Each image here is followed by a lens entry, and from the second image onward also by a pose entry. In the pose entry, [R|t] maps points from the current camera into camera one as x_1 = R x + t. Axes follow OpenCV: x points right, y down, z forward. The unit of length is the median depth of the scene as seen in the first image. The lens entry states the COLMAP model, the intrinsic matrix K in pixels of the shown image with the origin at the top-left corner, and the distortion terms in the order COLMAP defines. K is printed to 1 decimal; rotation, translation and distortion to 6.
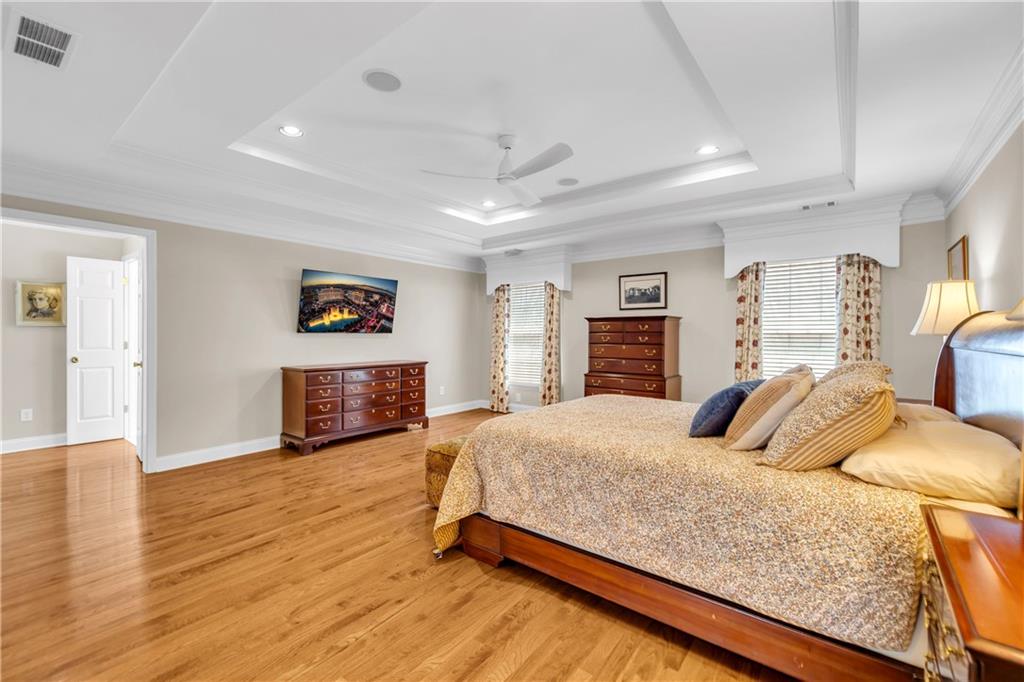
lens RADIAL K [[433.1, 0, 506.0], [0, 433.1, 338.5], [0, 0, 1]] dist [-0.003104, -0.000195]
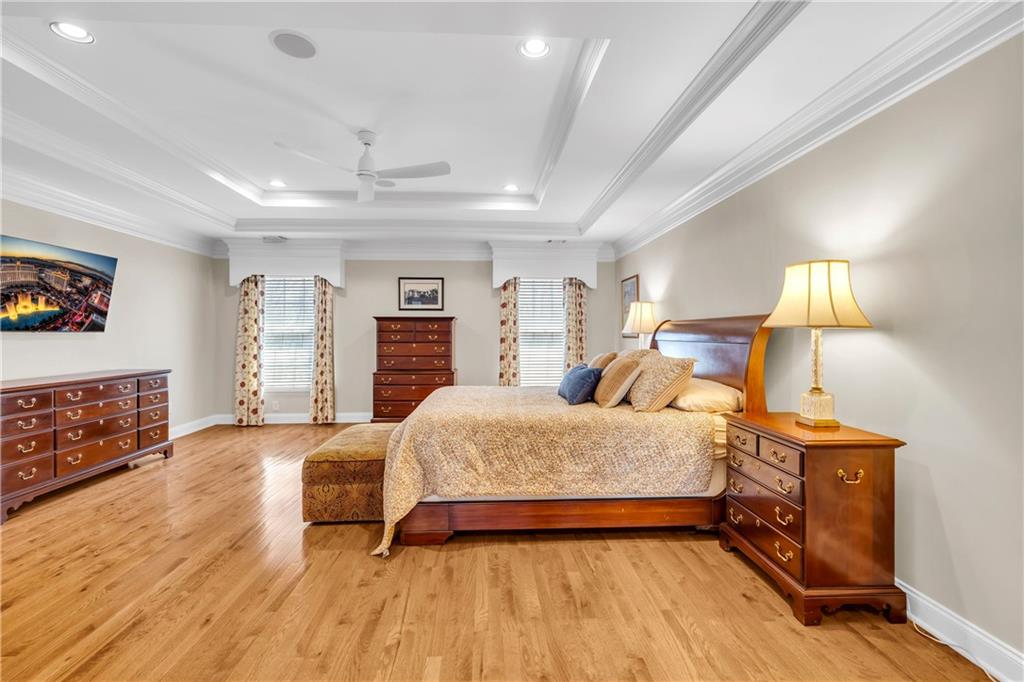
lens RADIAL K [[447.5, 0, 512.0], [0, 447.5, 341.0], [0, 0, 1]] dist [-0.000144, -0.000354]
pose [[0.744173, -0.013884, 0.667842, -0.282691], [0.008517, 0.999900, 0.011297, -0.000839], [-0.667932, -0.002718, 0.744217, 0.013622]]
